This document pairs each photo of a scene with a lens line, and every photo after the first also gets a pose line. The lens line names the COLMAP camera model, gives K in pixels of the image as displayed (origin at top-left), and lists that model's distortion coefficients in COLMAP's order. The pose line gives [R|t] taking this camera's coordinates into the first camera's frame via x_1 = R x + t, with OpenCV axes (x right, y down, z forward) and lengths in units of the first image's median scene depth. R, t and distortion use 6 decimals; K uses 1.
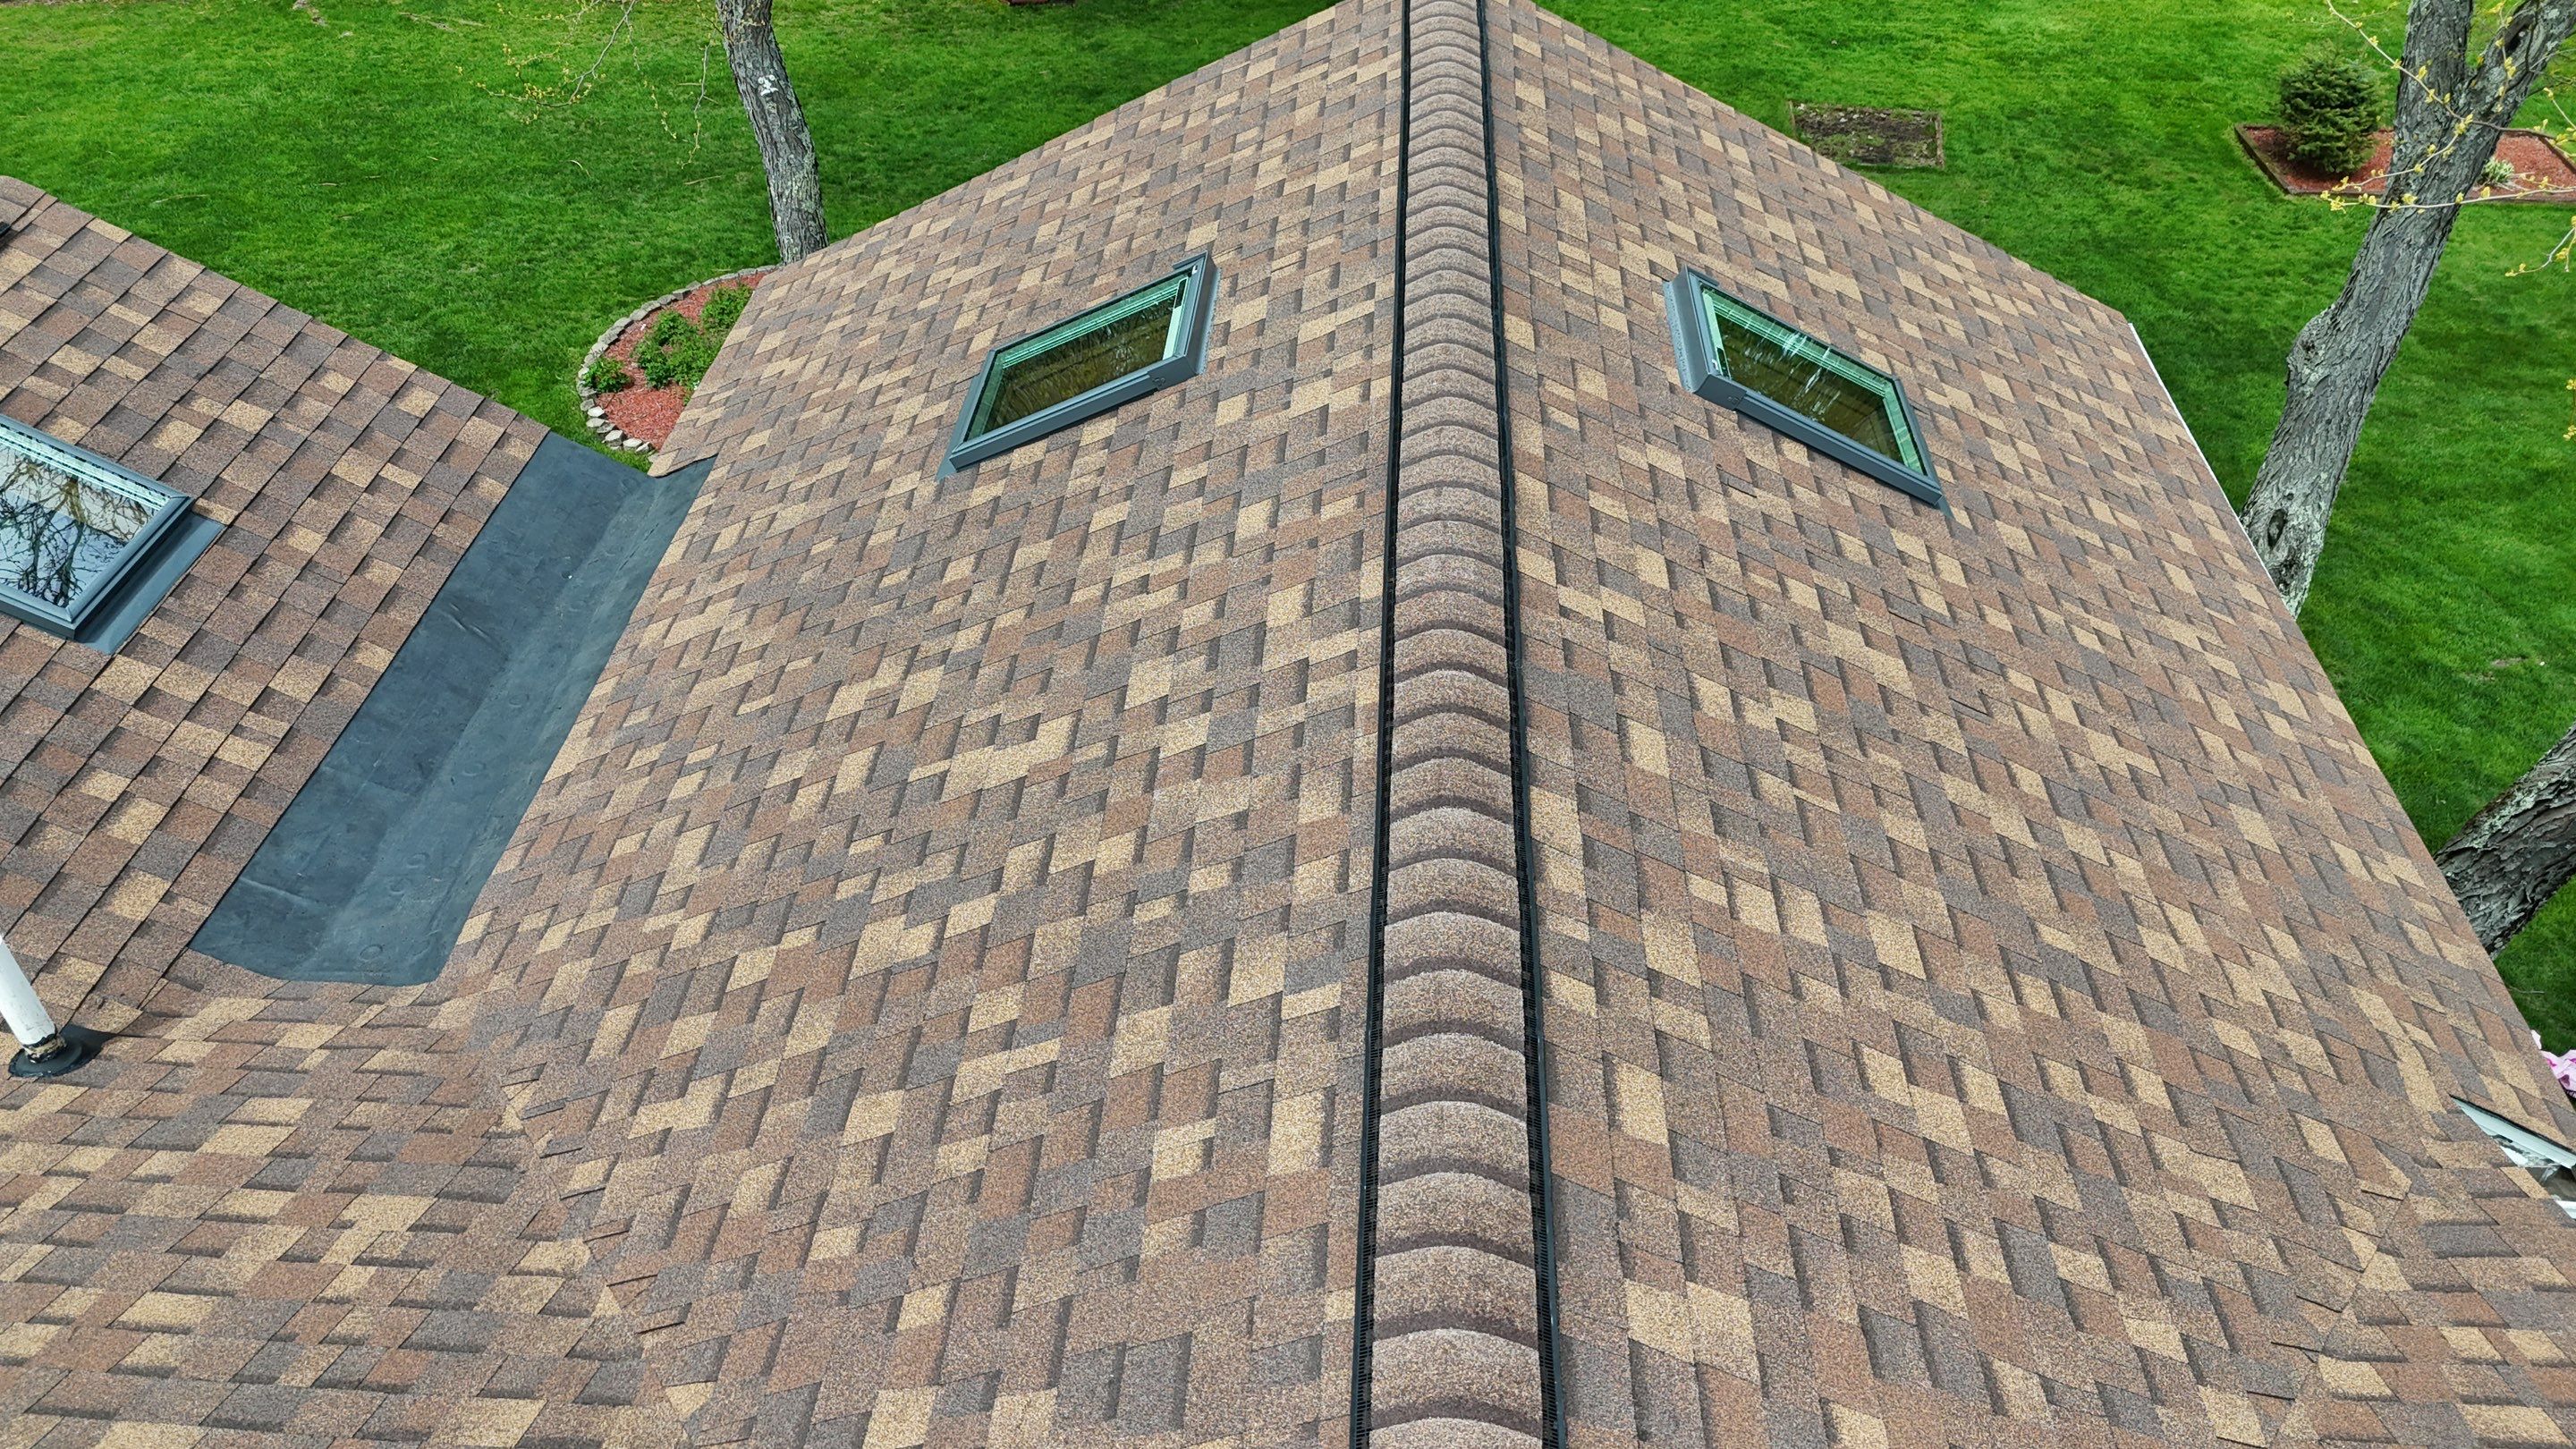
lens RADIAL K [[1883.7, 0, 1285.8], [0, 1883.7, 722.7], [0, 0, 1]] dist [0.068109, -0.052558]
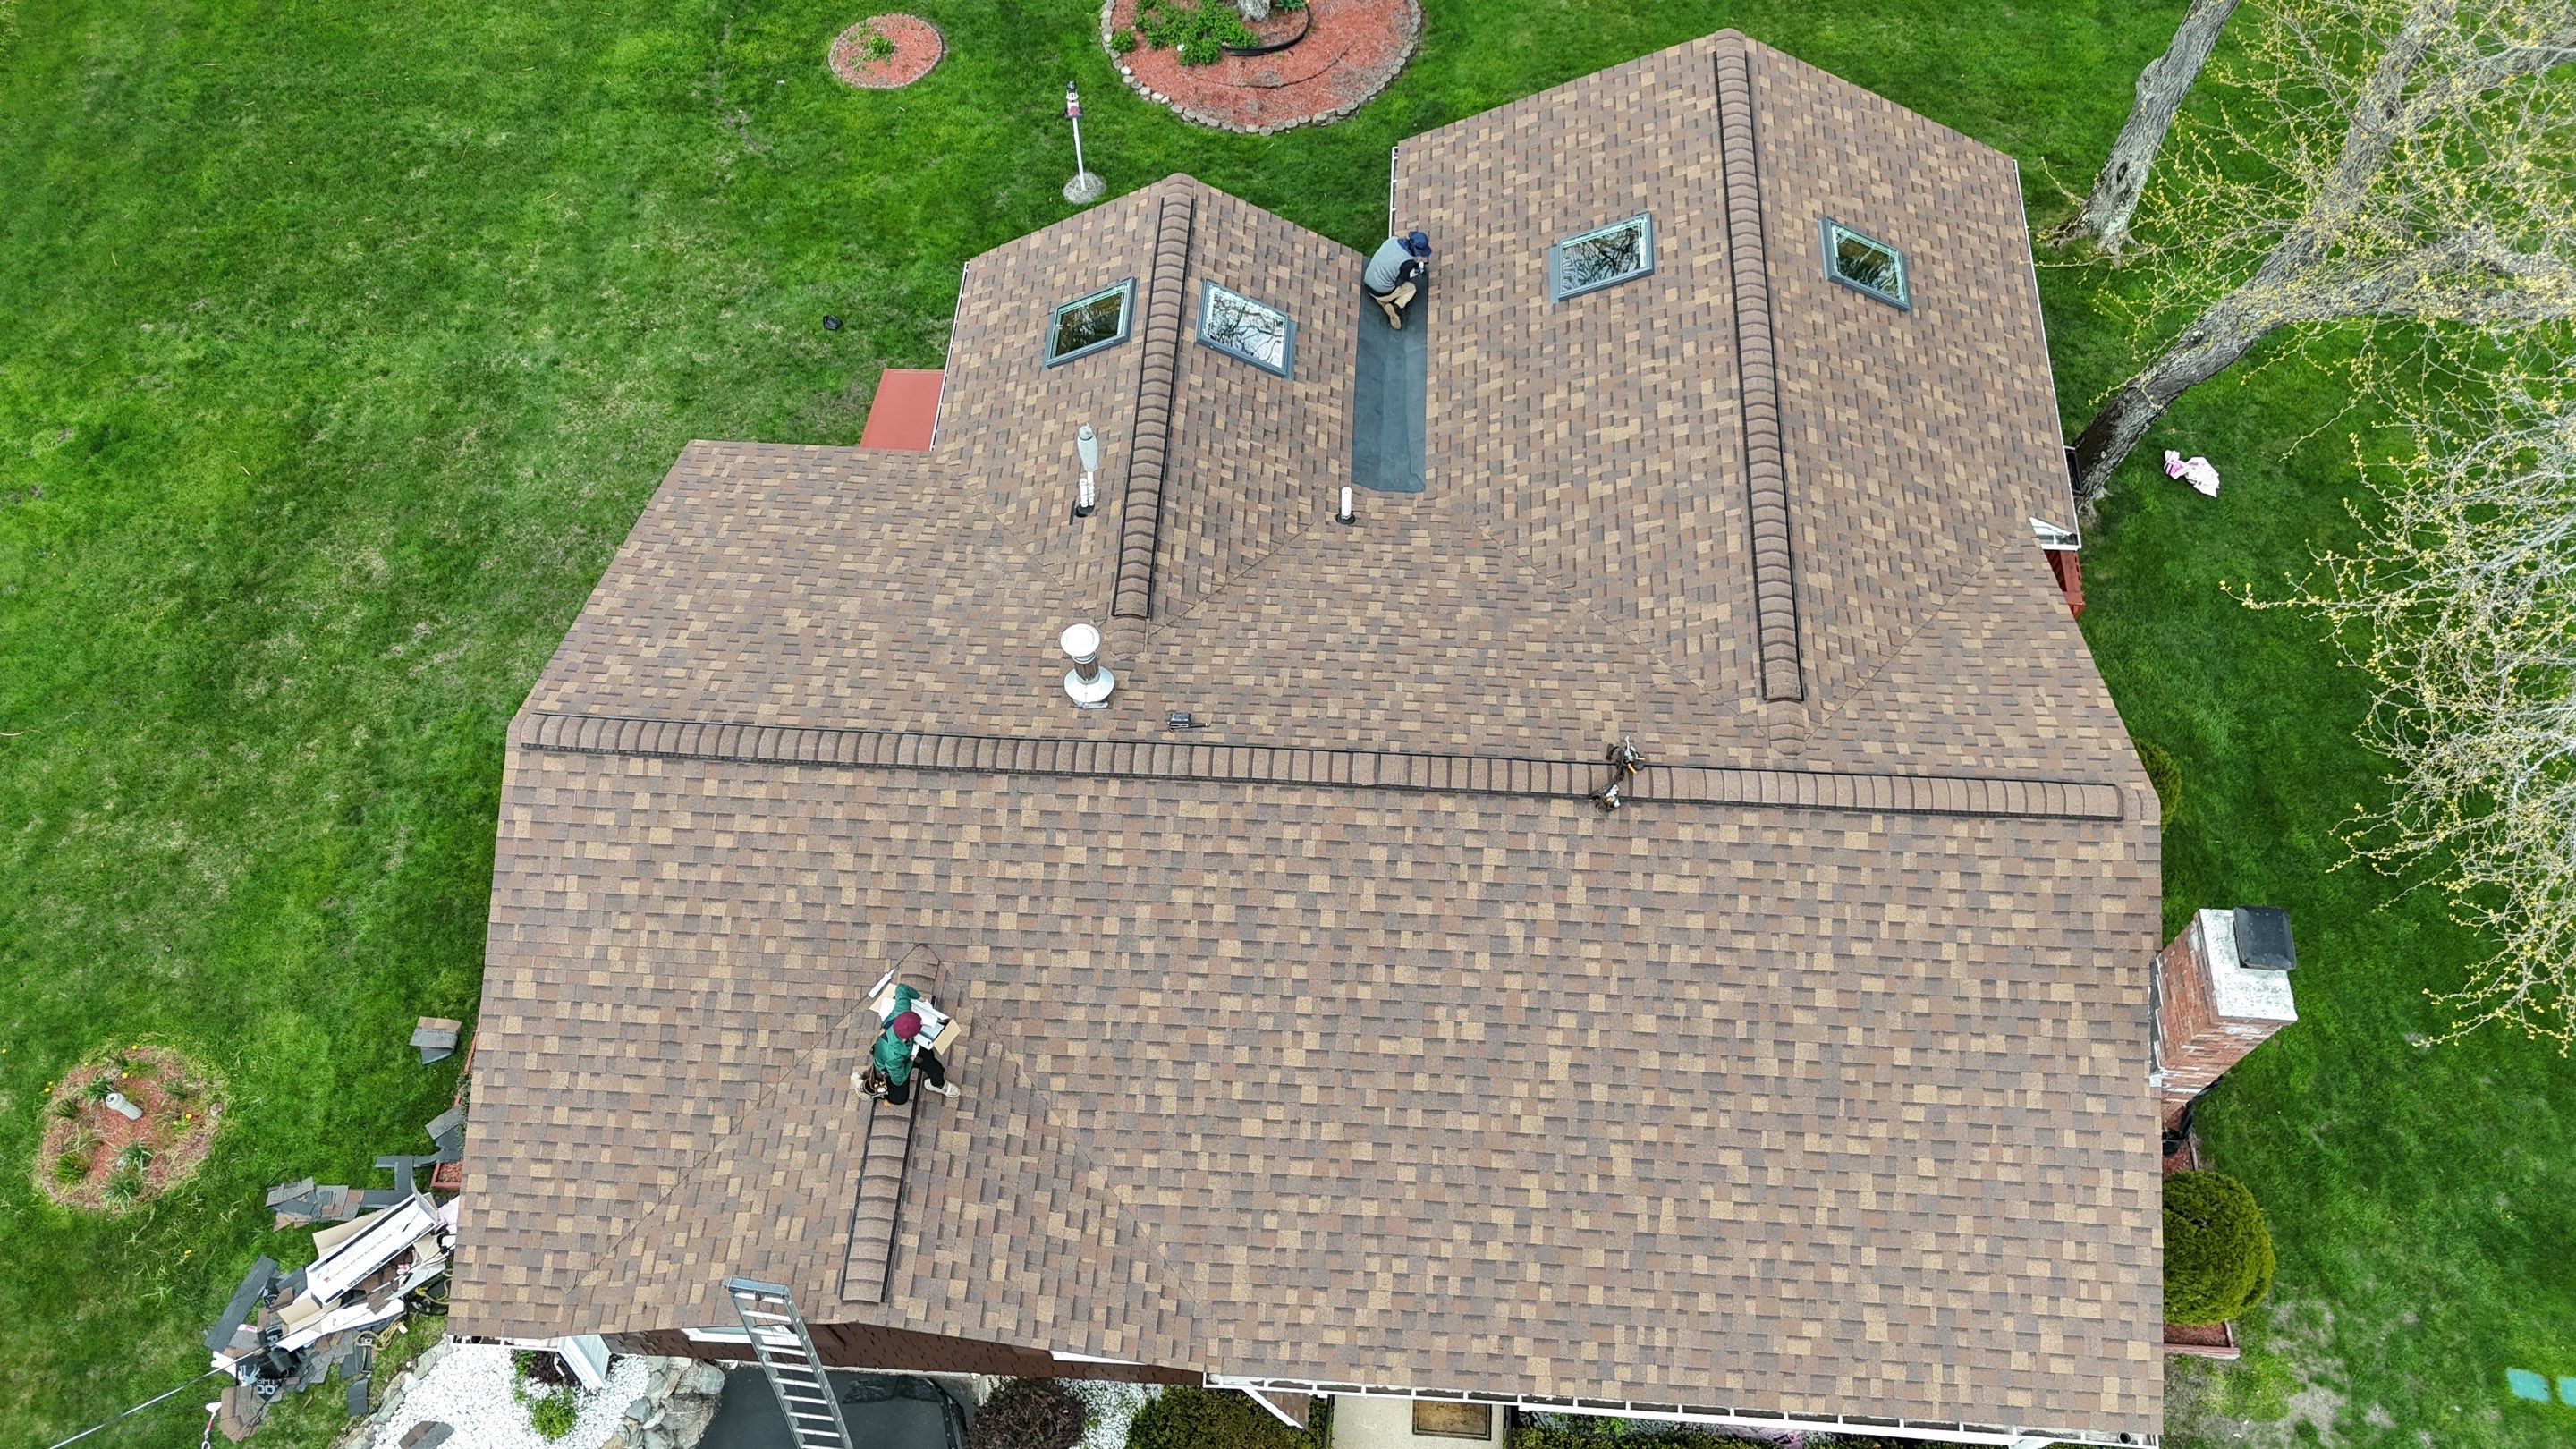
lens RADIAL K [[1883.7, 0, 1295.5], [0, 1883.7, 740.1], [0, 0, 1]] dist [0.068109, -0.052558]
pose [[0.999881, -0.014934, -0.003943, -0.607264], [0.015356, 0.933615, 0.357948, -0.576947], [-0.001664, -0.357965, 0.933733, -1.999108]]
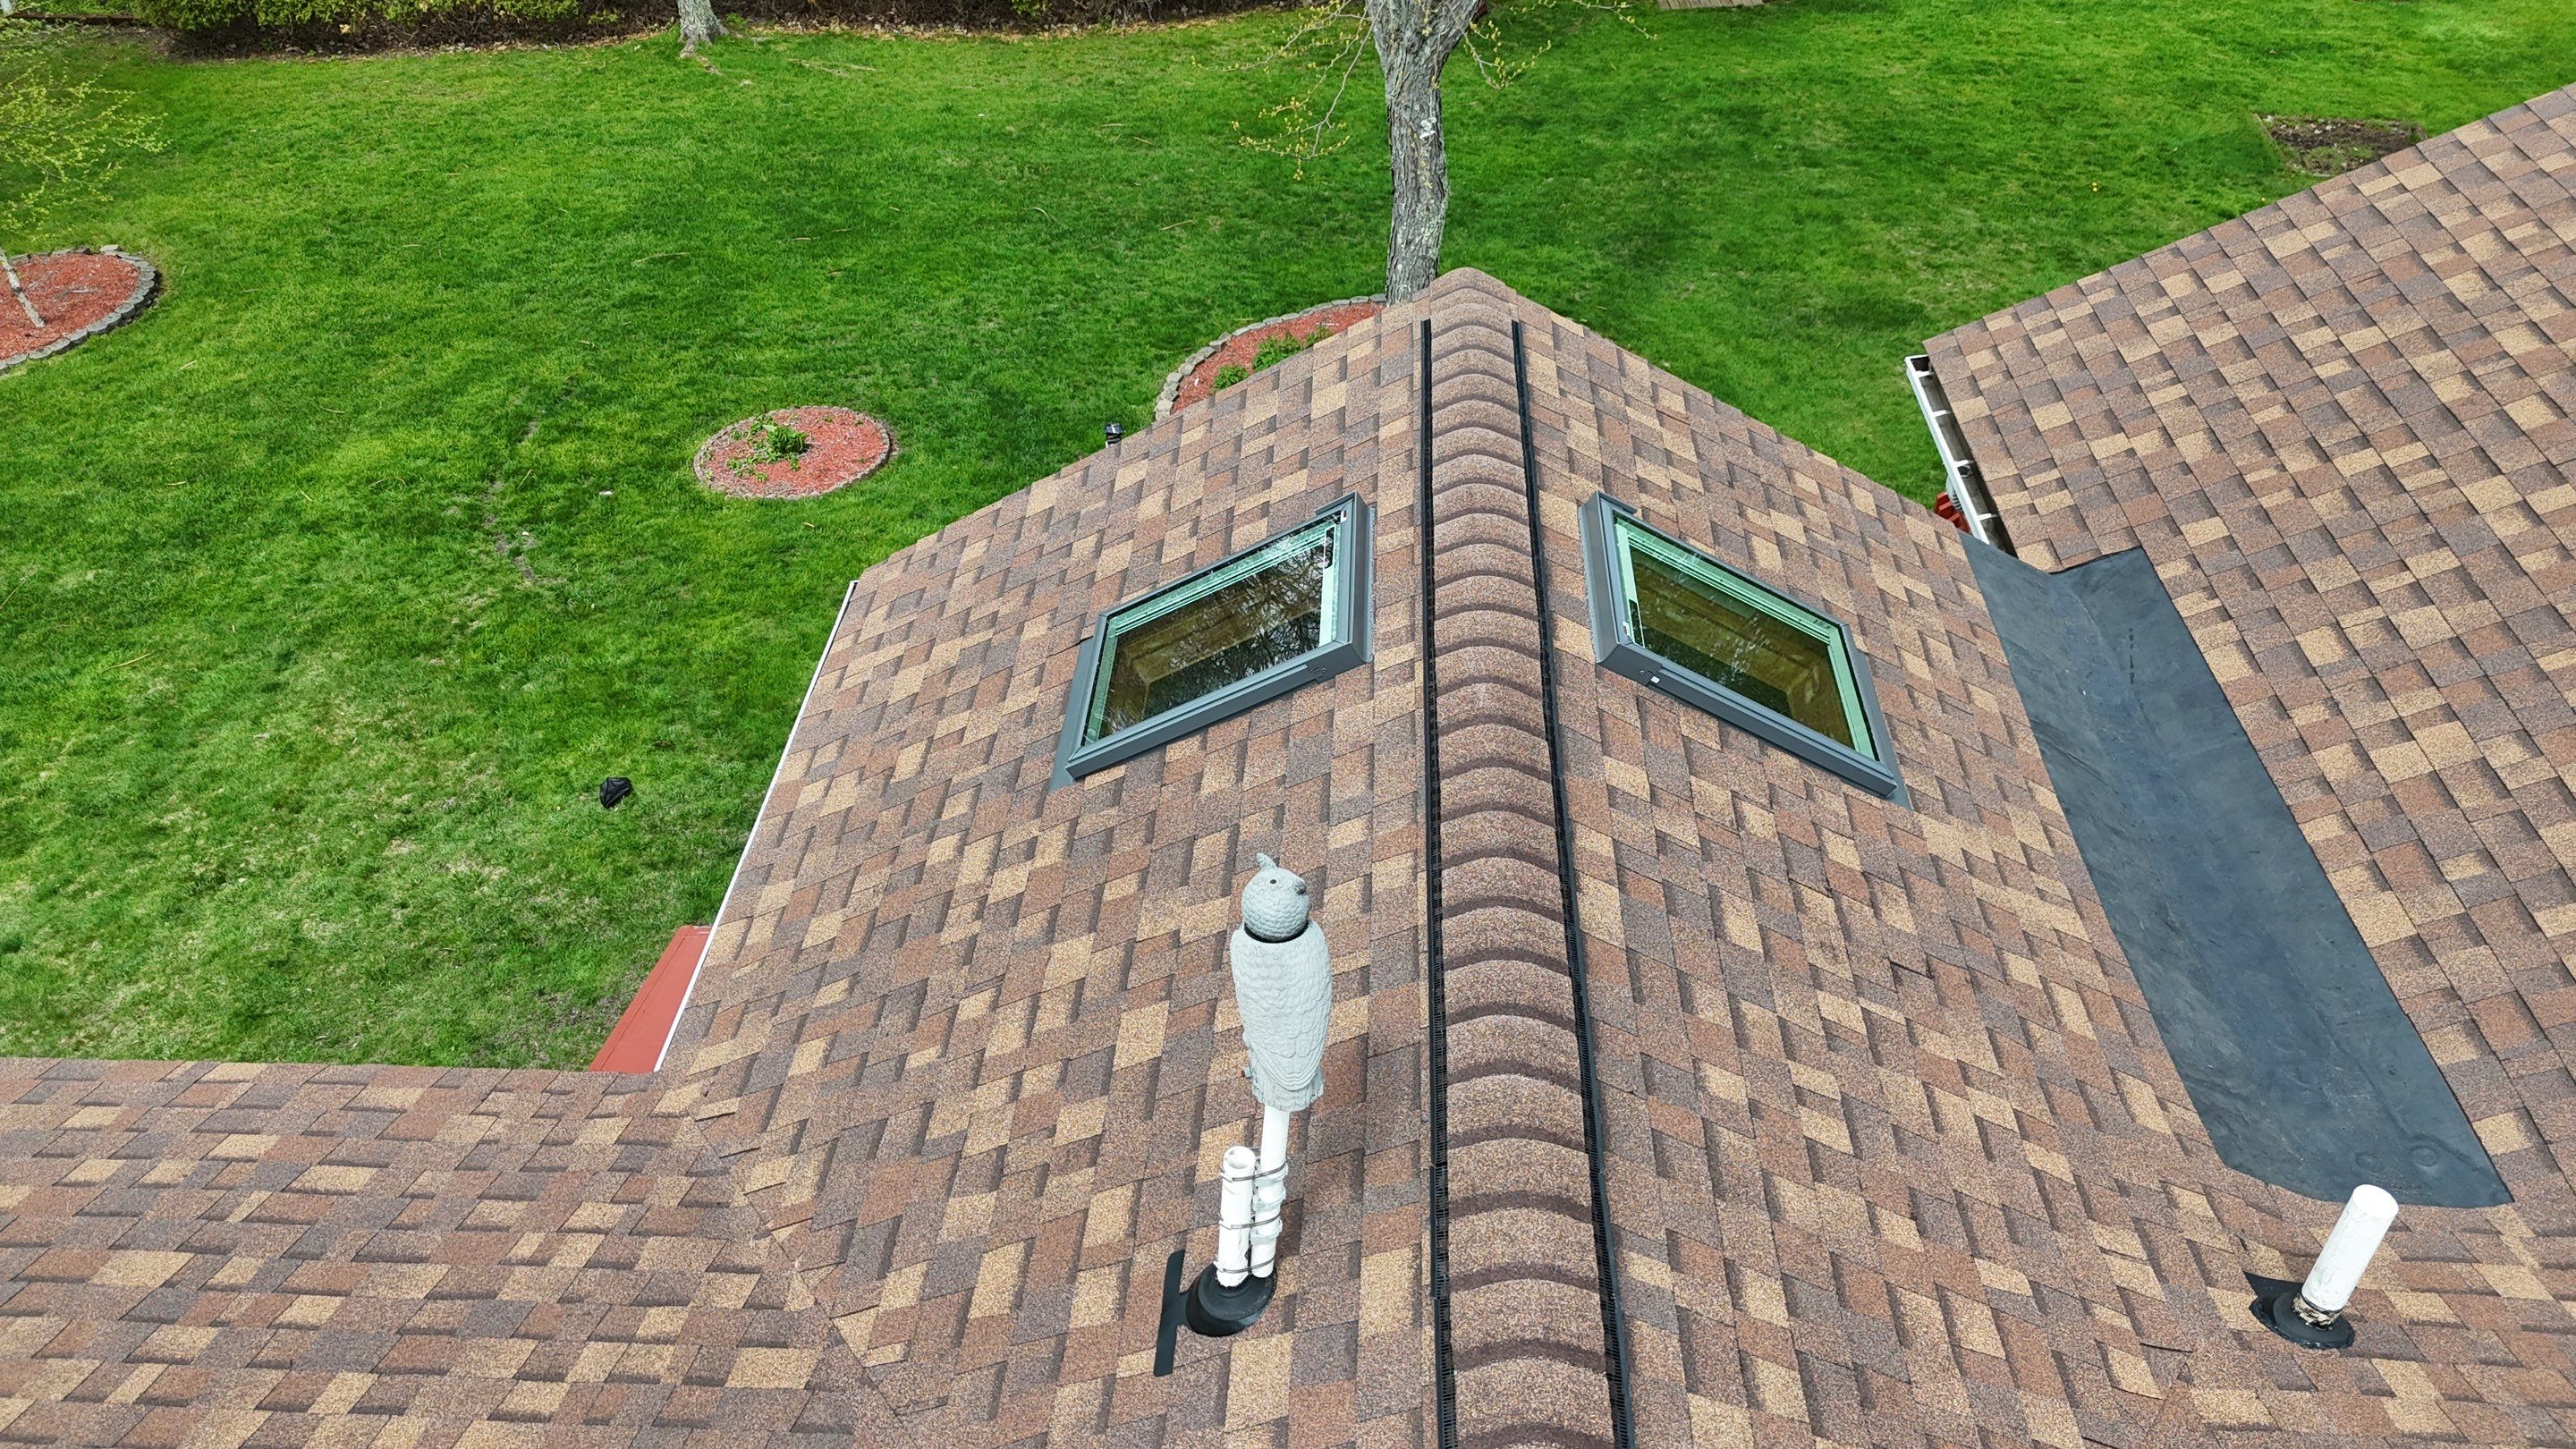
lens RADIAL K [[1883.7, 0, 1292.1], [0, 1883.7, 725.4], [0, 0, 1]] dist [0.068109, -0.052558]
pose [[0.999672, -0.022982, 0.011286, -0.909397], [0.023067, 0.999706, -0.007504, -0.076126], [-0.011110, 0.007762, 0.999908, 0.132807]]
